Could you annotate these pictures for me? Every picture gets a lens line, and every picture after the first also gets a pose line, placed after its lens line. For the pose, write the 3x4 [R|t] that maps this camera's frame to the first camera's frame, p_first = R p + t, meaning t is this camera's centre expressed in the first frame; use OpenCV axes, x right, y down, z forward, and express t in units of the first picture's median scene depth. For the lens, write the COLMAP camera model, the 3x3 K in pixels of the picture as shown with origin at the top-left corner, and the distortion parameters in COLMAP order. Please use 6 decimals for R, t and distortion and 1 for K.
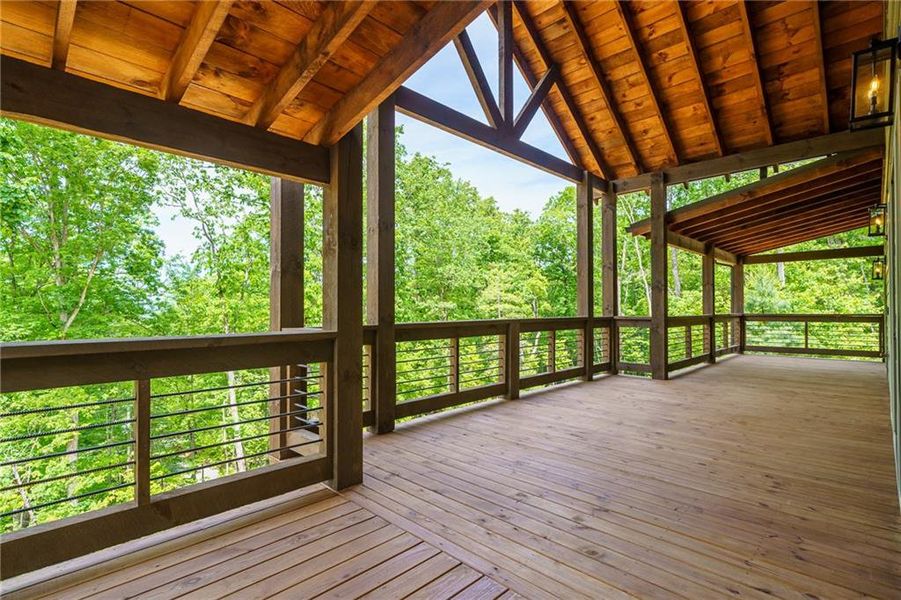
lens RADIAL K [[432.2, 0, 450.3], [0, 432.2, 306.8], [0, 0, 1]] dist [-0.001564, -0.000395]
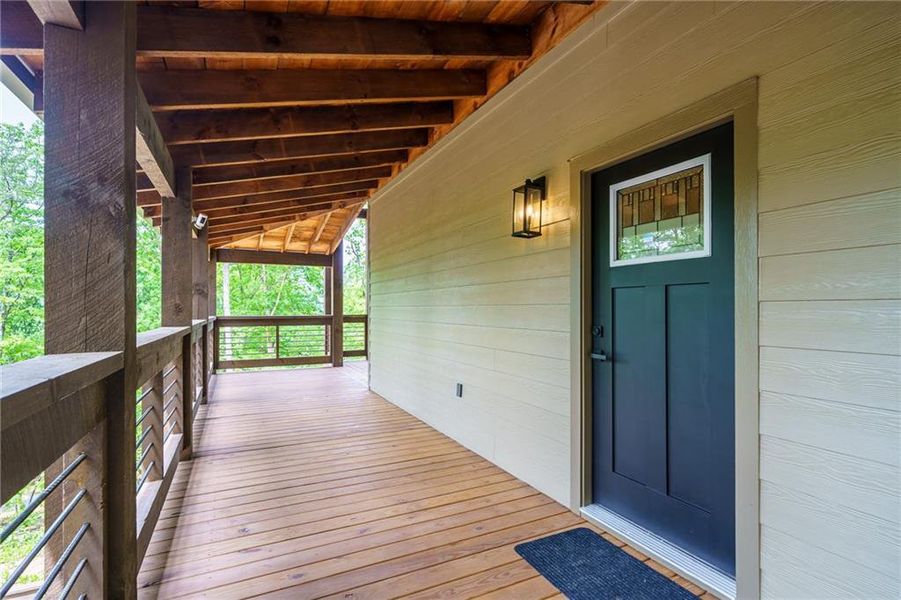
lens RADIAL K [[439.8, 0, 452.2], [0, 439.8, 307.6], [0, 0, 1]] dist [0.002917, 0.000060]
pose [[0.943109, 0.001174, -0.332483, 0.230522], [0.000816, 0.999983, 0.005844, -0.001894], [0.332484, -0.005783, 0.943091, -0.243633]]
